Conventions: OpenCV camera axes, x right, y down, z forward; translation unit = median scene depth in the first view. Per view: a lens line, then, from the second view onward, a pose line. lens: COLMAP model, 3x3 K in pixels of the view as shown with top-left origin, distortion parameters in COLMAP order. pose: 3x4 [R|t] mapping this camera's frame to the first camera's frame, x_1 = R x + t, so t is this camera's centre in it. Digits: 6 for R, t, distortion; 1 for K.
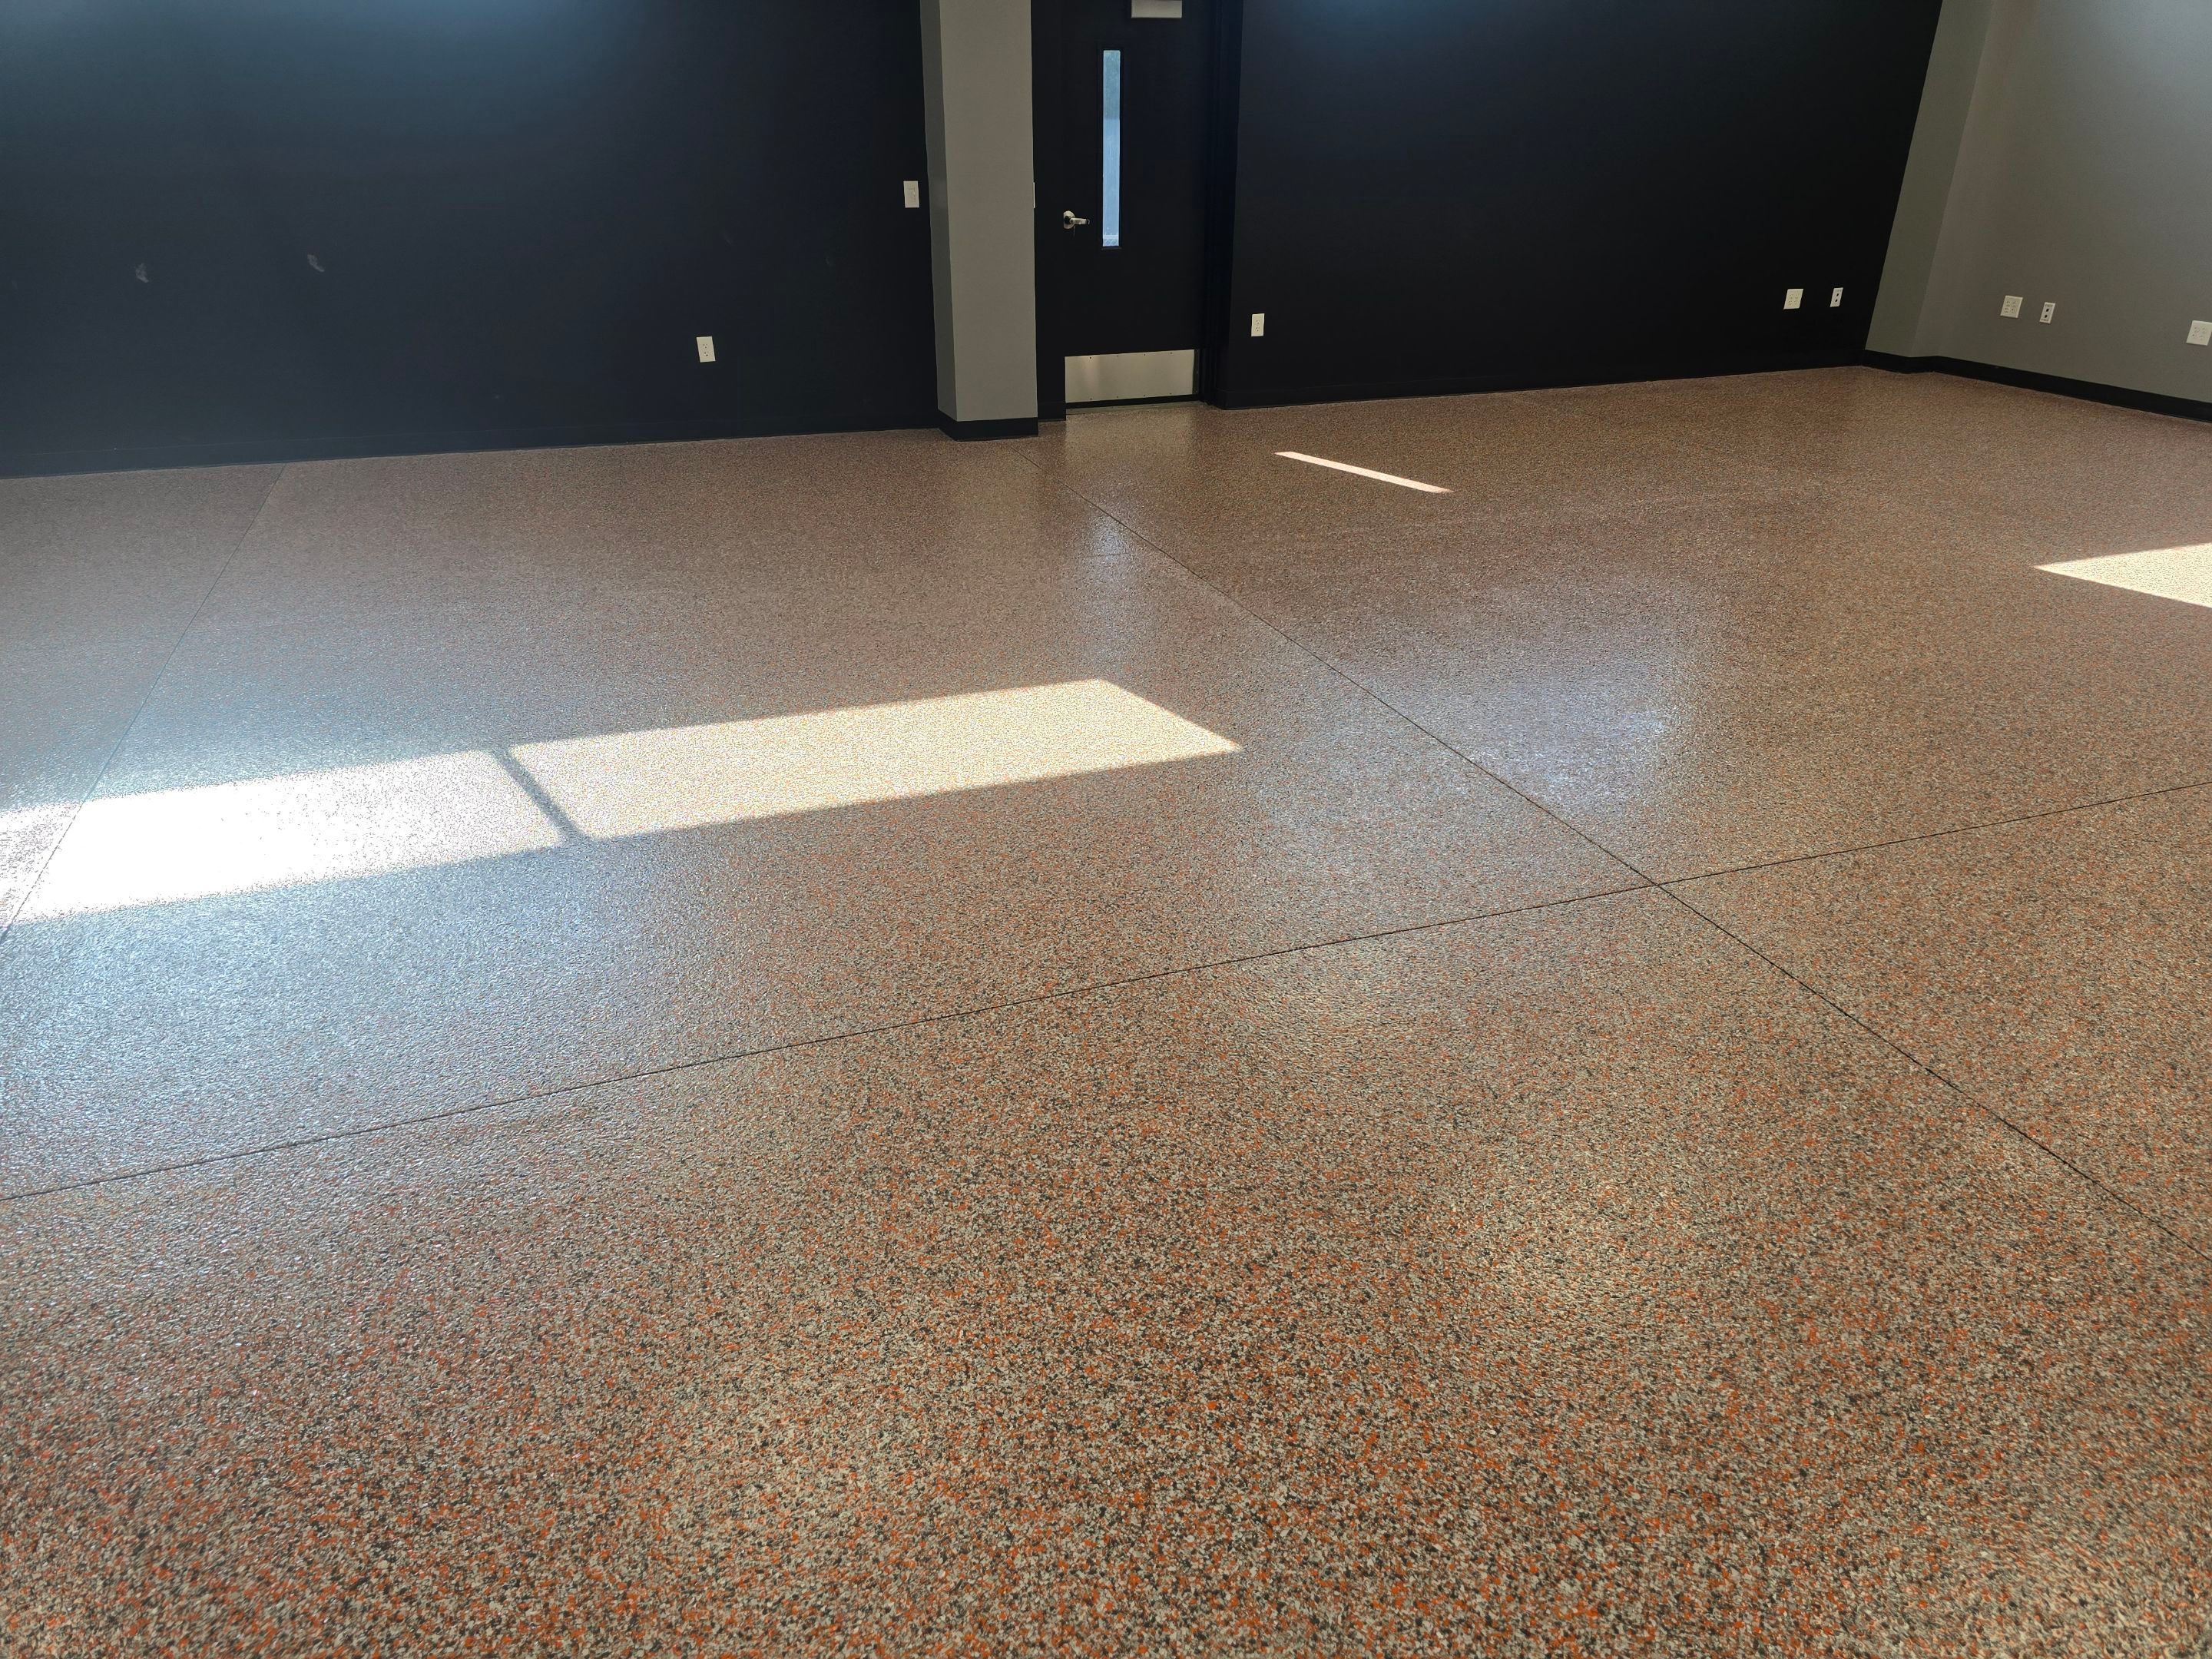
lens RADIAL K [[1508.7, 0, 1106.0], [0, 1508.7, 829.5], [0, 0, 1]] dist [0.079485, -0.070255]
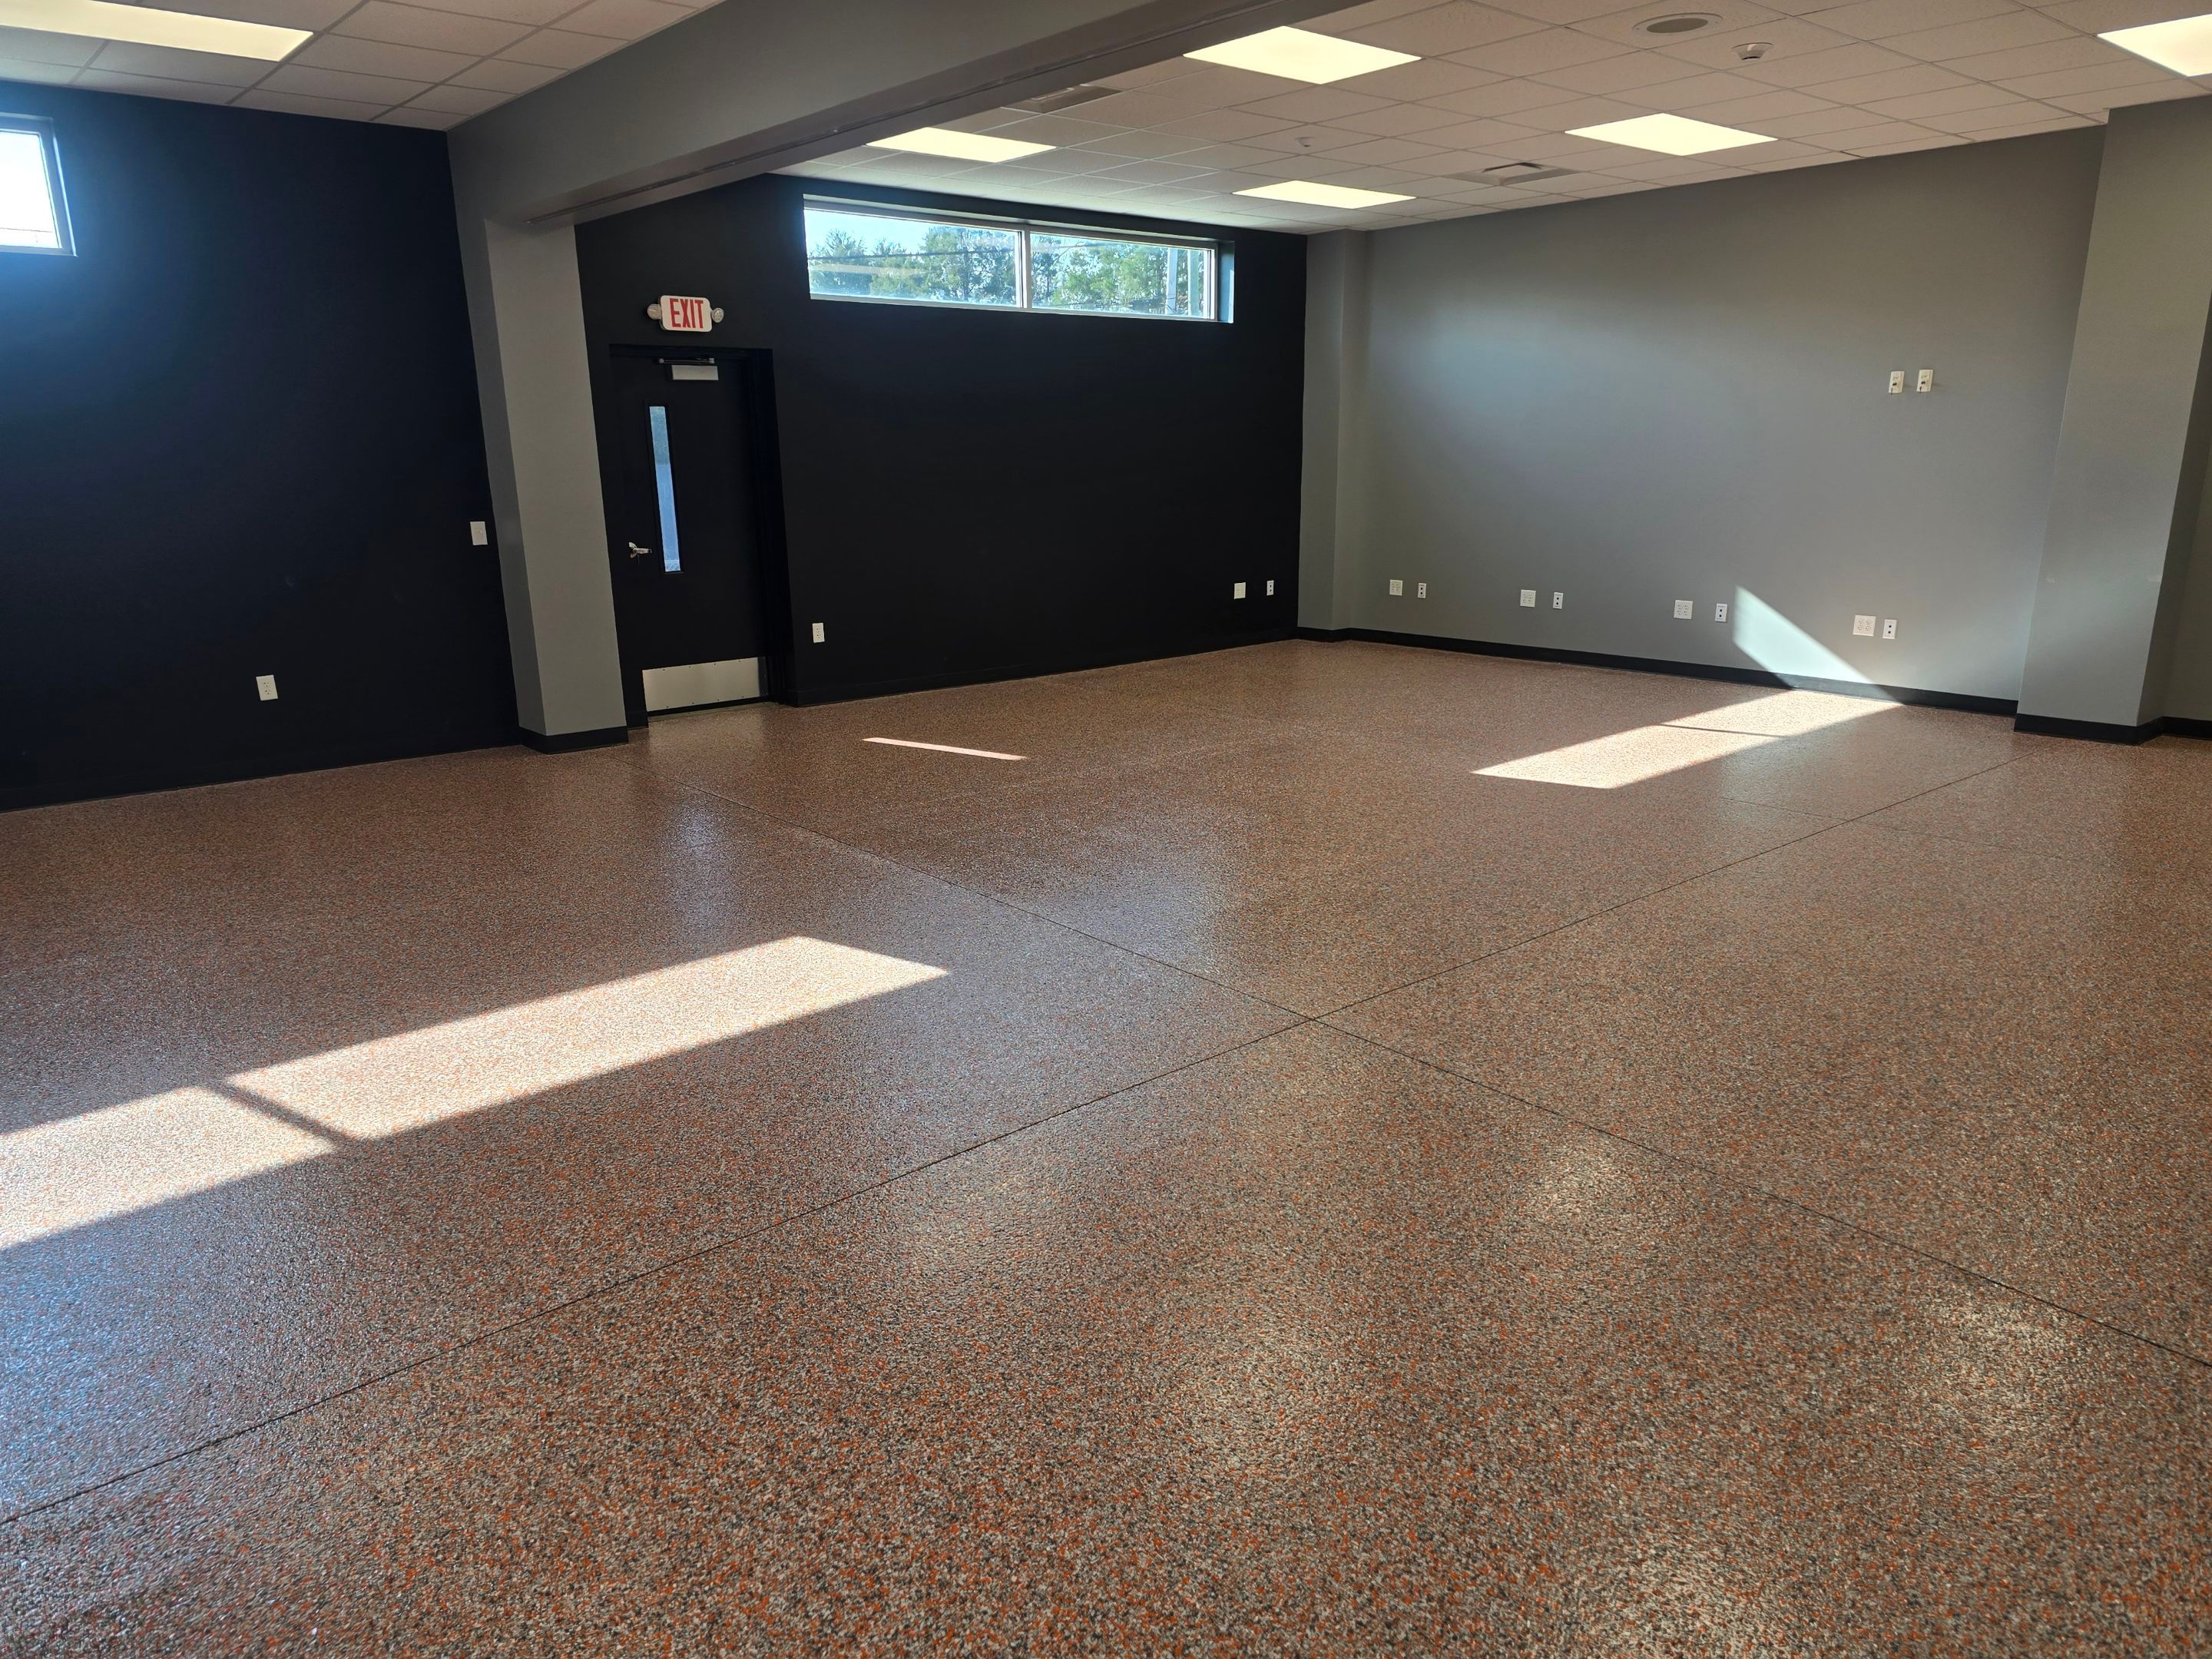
lens RADIAL K [[1511.0, 0, 1112.1], [0, 1511.0, 840.3], [0, 0, 1]] dist [0.105245, -0.099592]
pose [[0.936091, -0.107448, 0.334946, -0.129786], [0.166669, 0.974016, -0.153344, 0.034577], [-0.309766, 0.199369, 0.929676, -0.105718]]
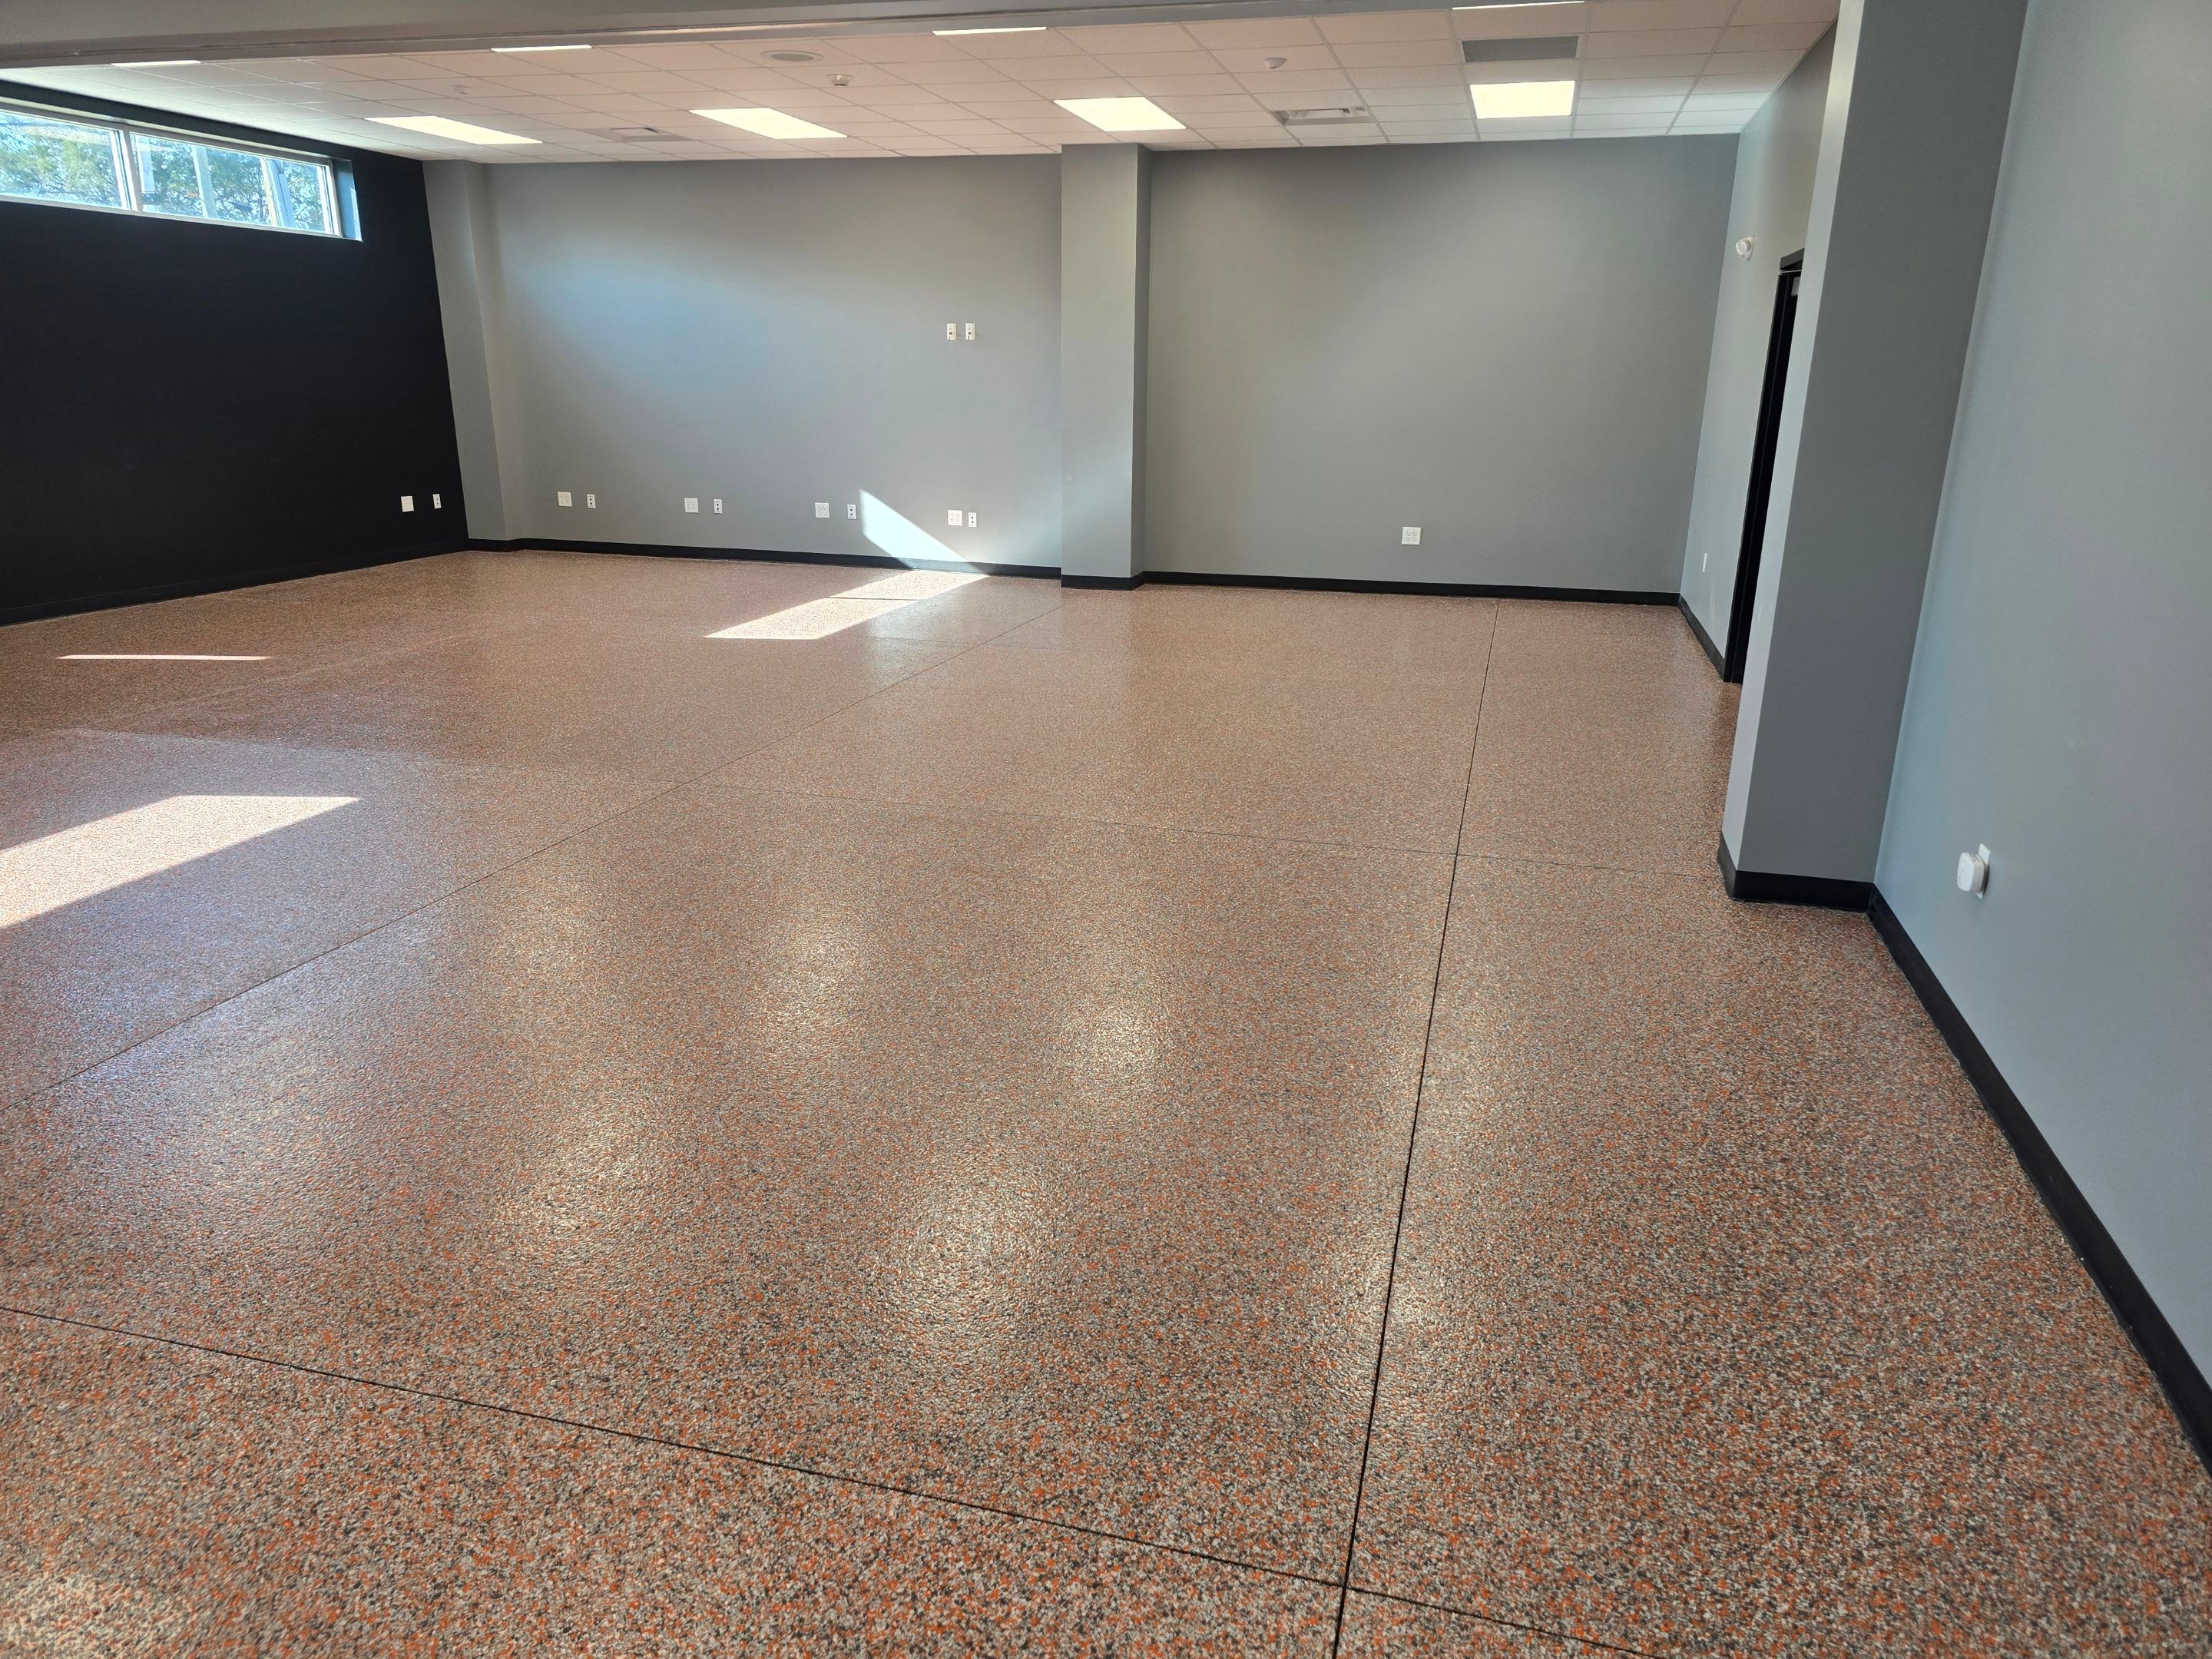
lens RADIAL K [[1582.5, 0, 1108.9], [0, 1582.5, 861.9], [0, 0, 1]] dist [0.068683, -0.053029]
pose [[0.588767, -0.241033, 0.771529, -0.497071], [0.340676, 0.939582, 0.033558, 0.141105], [-0.733003, 0.243083, 0.635309, -0.323528]]
